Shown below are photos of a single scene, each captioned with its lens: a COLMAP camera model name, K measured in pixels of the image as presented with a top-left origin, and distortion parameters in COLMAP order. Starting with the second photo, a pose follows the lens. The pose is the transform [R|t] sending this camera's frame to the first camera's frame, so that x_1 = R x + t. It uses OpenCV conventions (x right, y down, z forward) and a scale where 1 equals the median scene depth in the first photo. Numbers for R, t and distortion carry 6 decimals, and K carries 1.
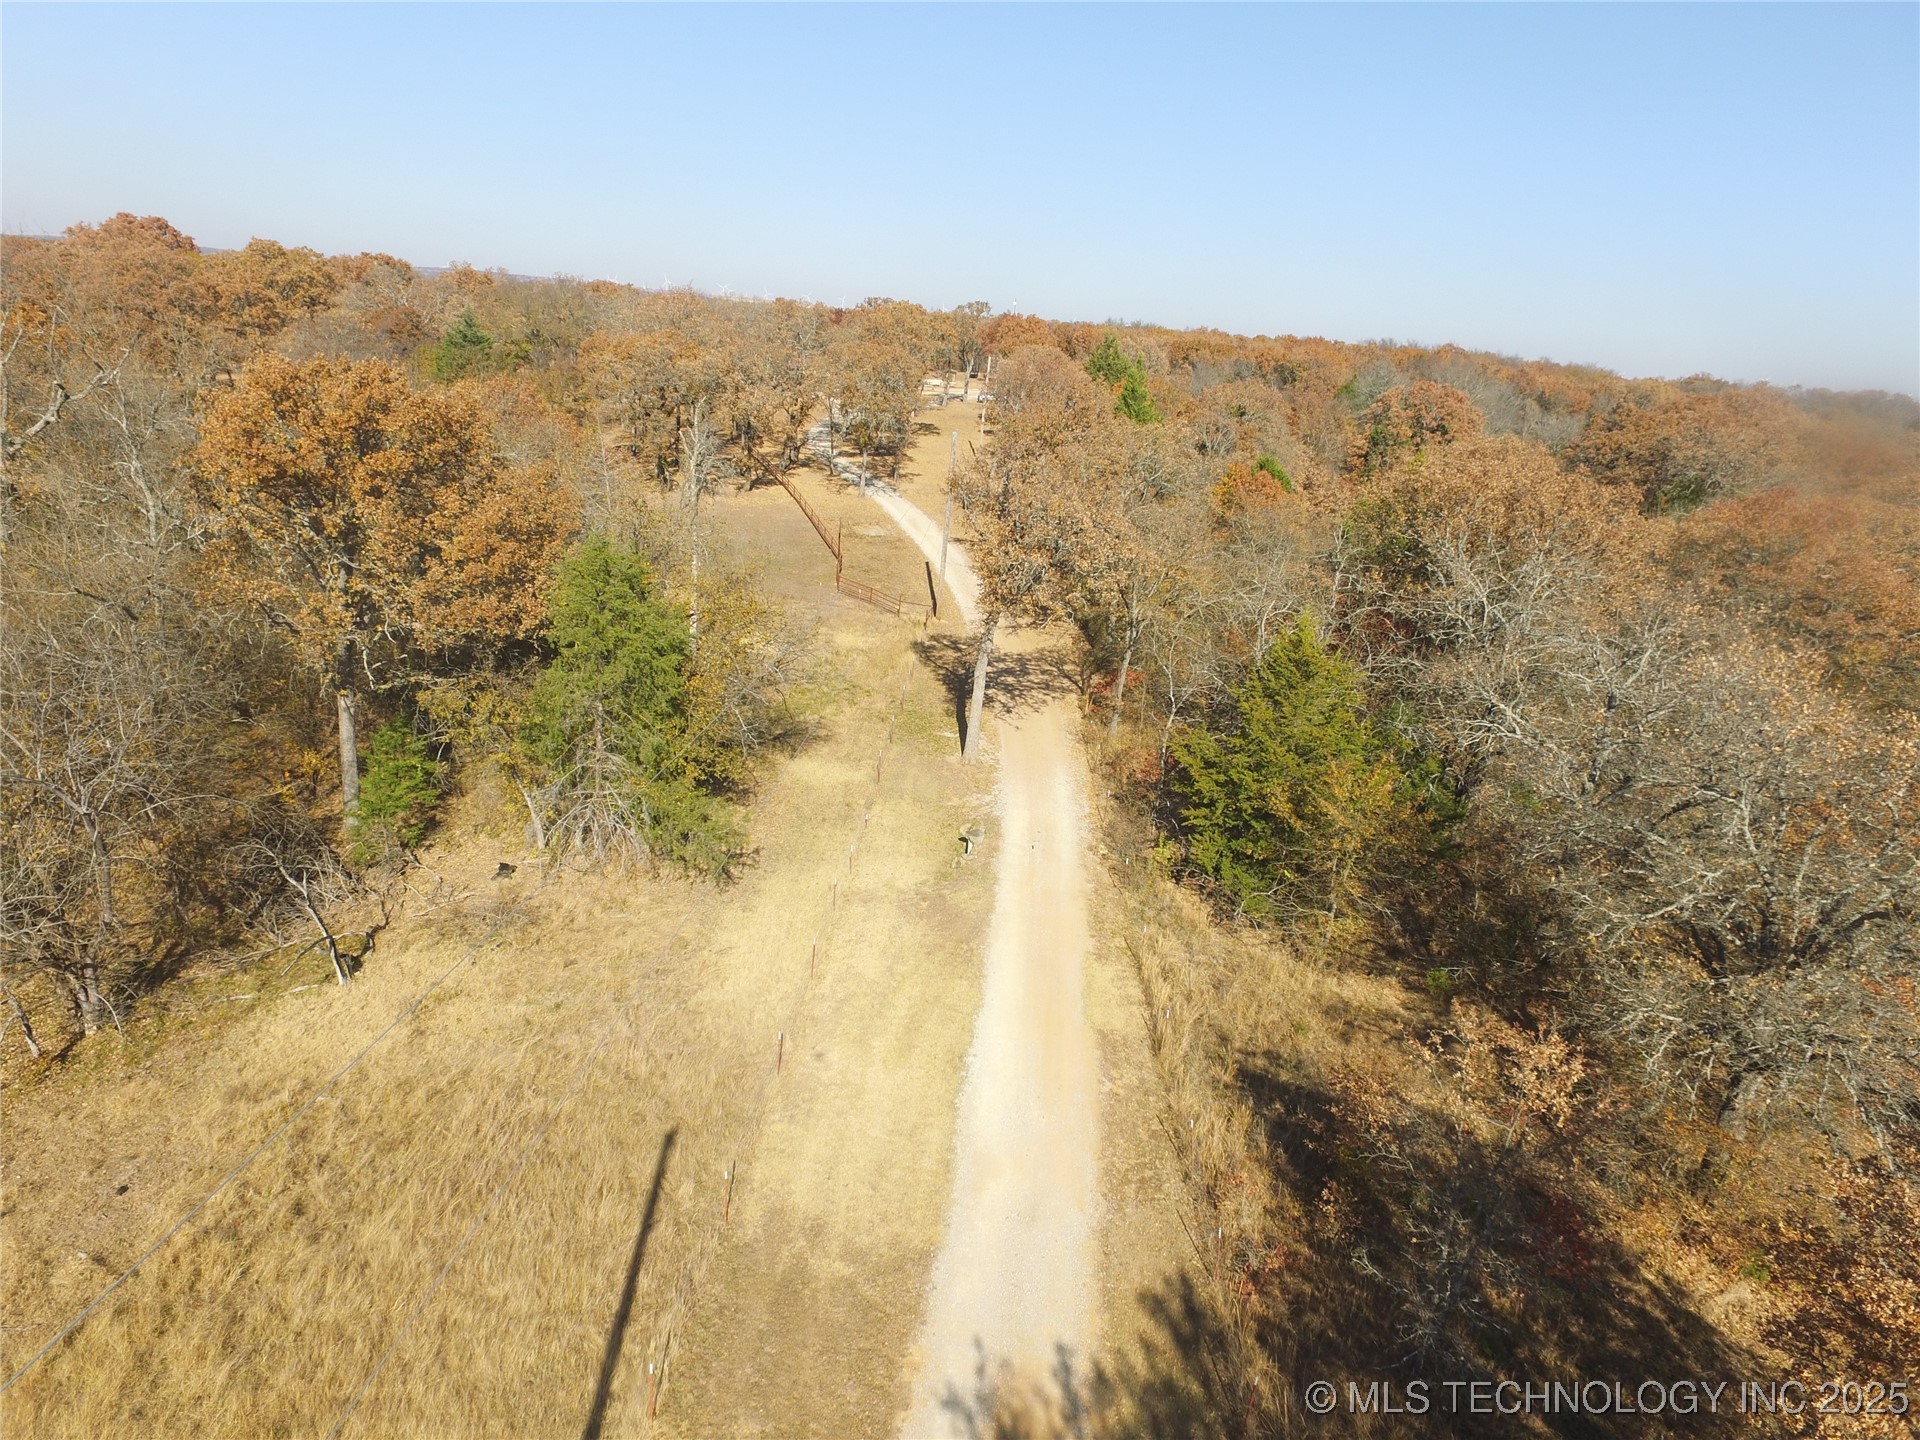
lens RADIAL K [[1123.5, 0, 960.0], [0, 1123.5, 690.0], [0, 0, 1]] dist [-0.011095, 0.000592]
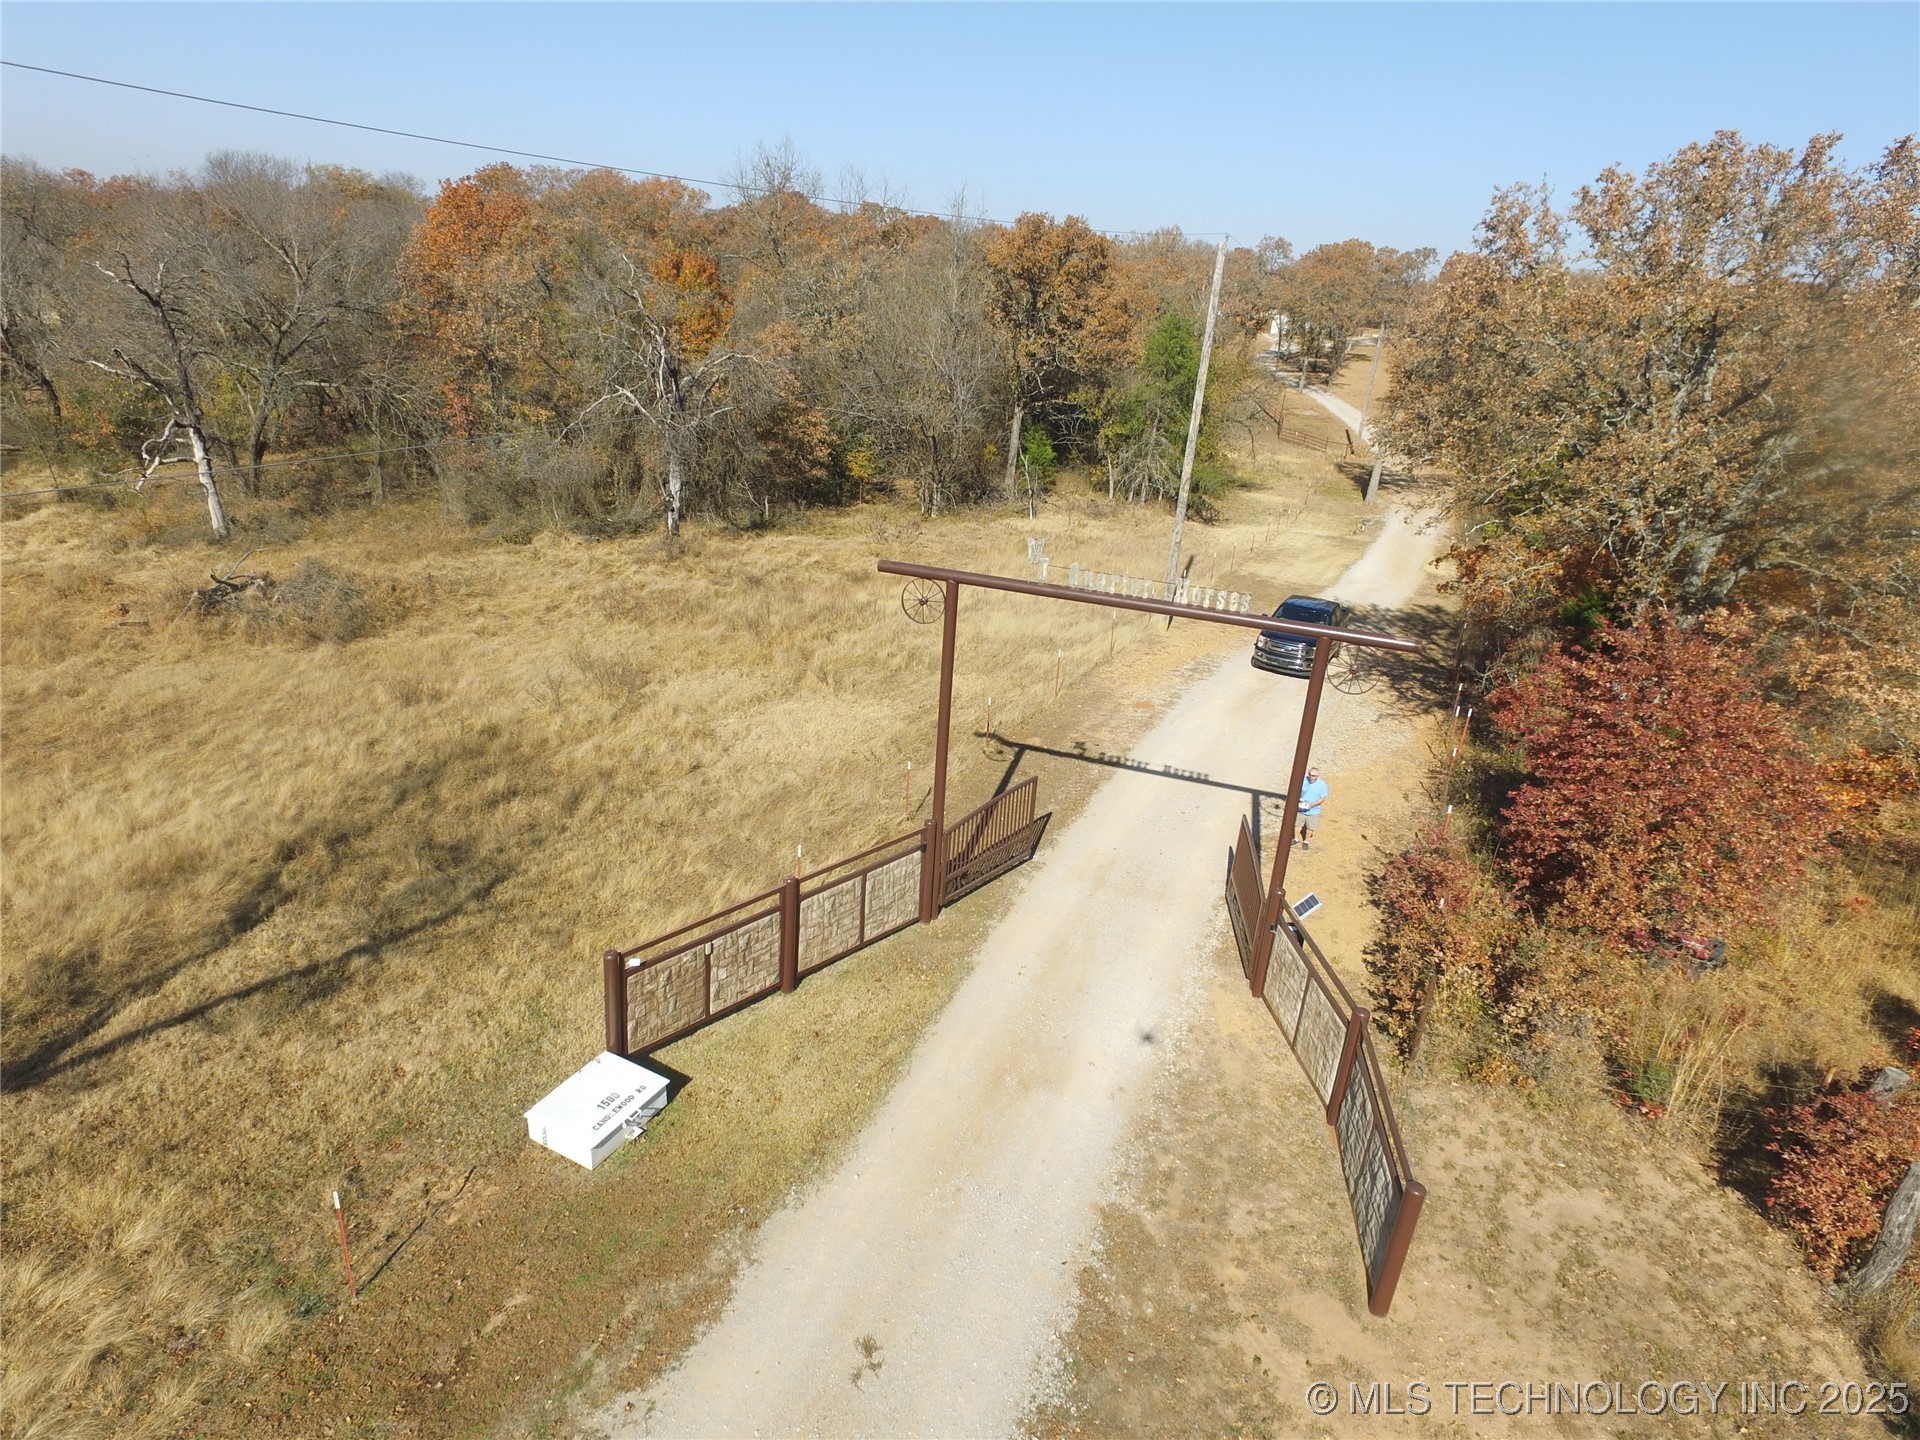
lens RADIAL K [[1115.8, 0, 954.3], [0, 1115.8, 727.4], [0, 0, 1]] dist [-0.014417, 0.015889]
pose [[0.933996, 0.119237, -0.336799, 0.016493], [-0.103765, 0.992564, 0.063642, 0.182619], [0.341883, -0.024493, 0.939423, -0.339542]]
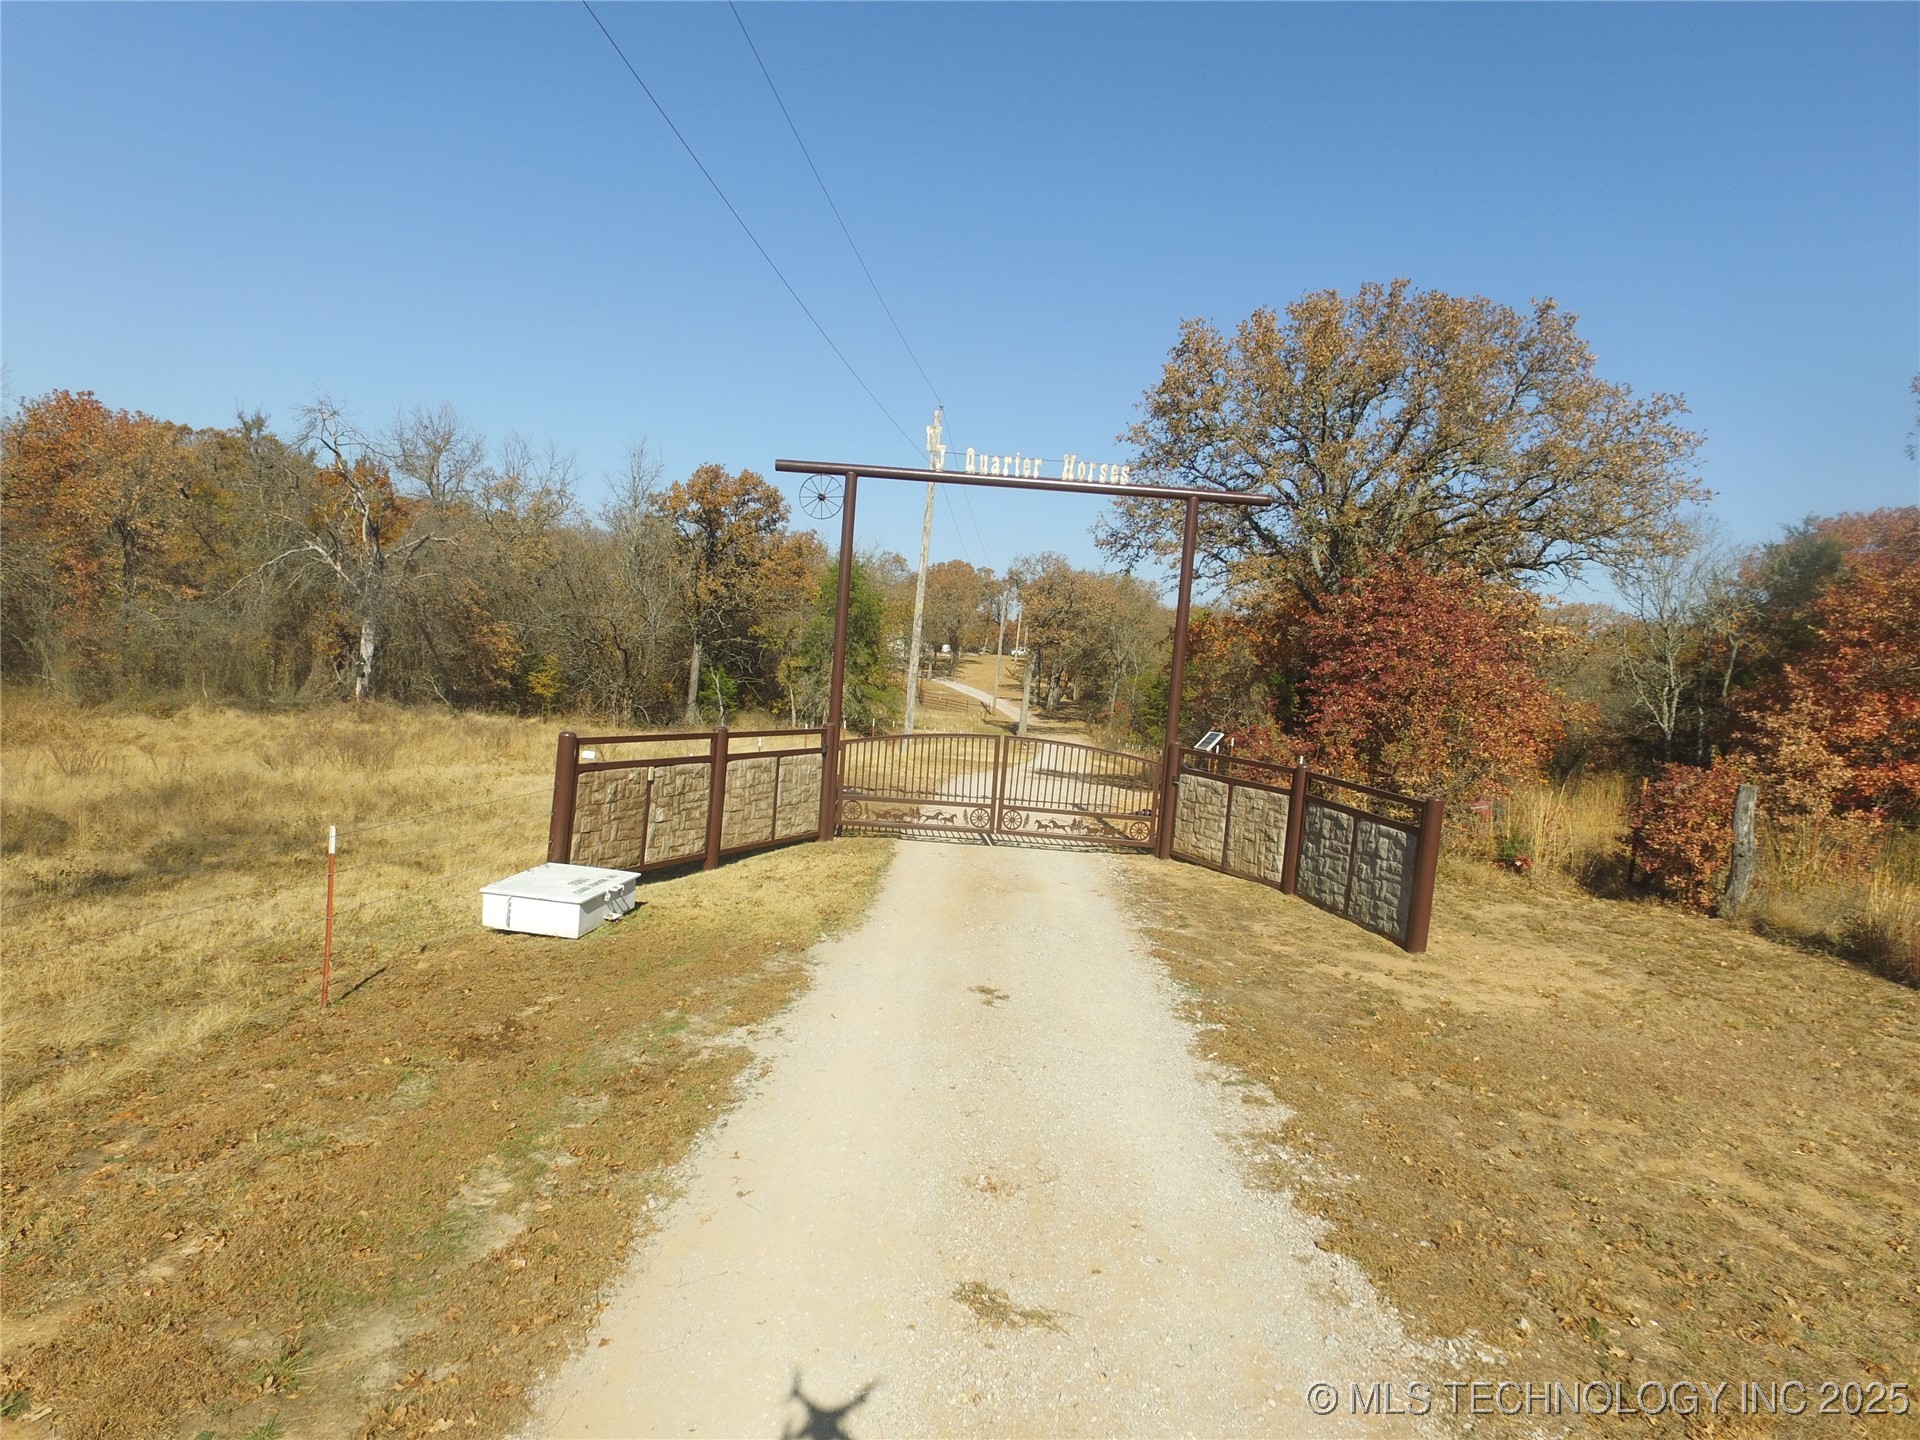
lens RADIAL K [[1115.8, 0, 954.3], [0, 1115.8, 727.4], [0, 0, 1]] dist [-0.014417, 0.015889]
pose [[0.999645, 0.004751, -0.026216, -0.026608], [-0.011156, 0.968200, -0.249929, 0.262963], [0.024195, 0.250133, 0.967909, -0.341907]]
